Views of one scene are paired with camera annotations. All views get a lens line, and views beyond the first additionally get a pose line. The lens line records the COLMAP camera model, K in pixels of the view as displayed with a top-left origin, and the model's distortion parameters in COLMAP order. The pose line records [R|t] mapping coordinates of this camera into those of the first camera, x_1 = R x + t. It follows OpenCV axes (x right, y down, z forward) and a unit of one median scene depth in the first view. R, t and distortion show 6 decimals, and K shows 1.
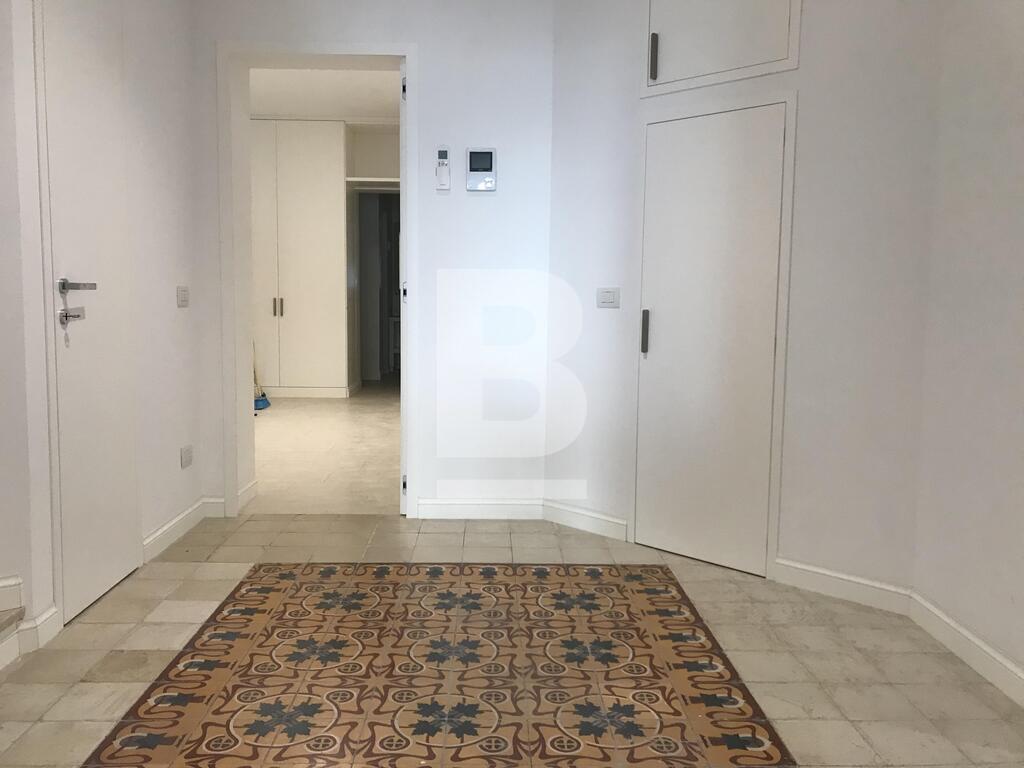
lens RADIAL K [[841.1, 0, 508.2], [0, 841.1, 375.5], [0, 0, 1]] dist [0.021323, -0.005315]
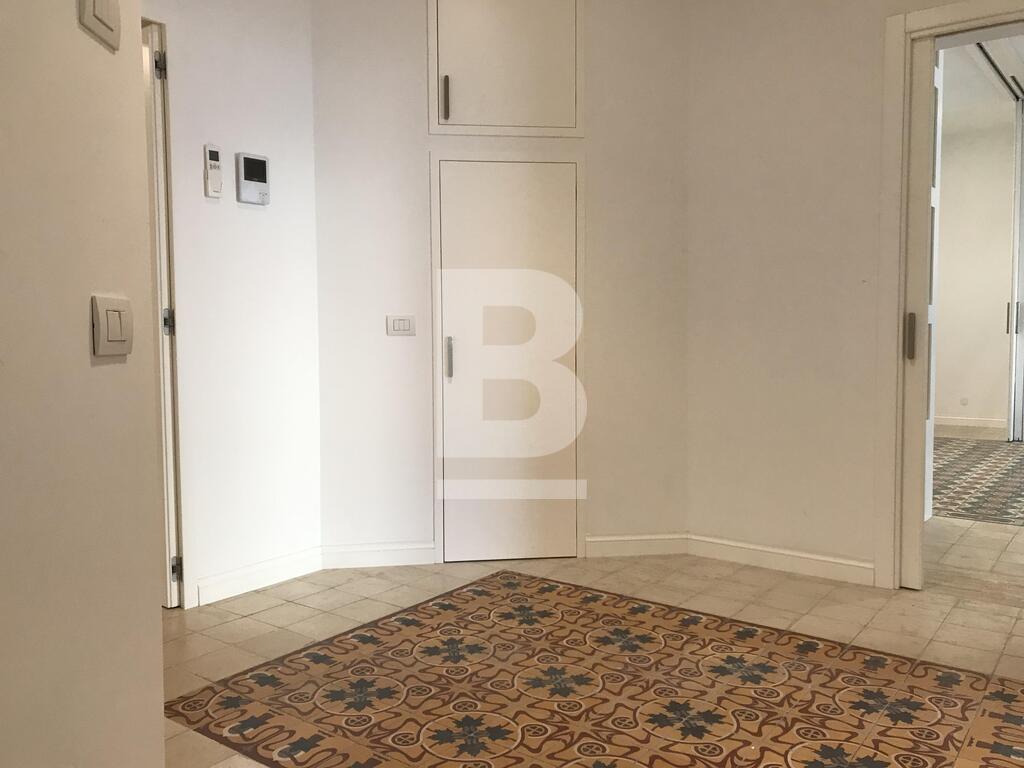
lens RADIAL K [[841.1, 0, 508.2], [0, 841.1, 375.5], [0, 0, 1]] dist [0.021323, -0.005315]
pose [[0.614498, -0.059452, 0.786675, -0.752870], [0.088617, 0.996047, 0.006054, -0.035231], [-0.783925, 0.065993, 0.617338, 0.365468]]
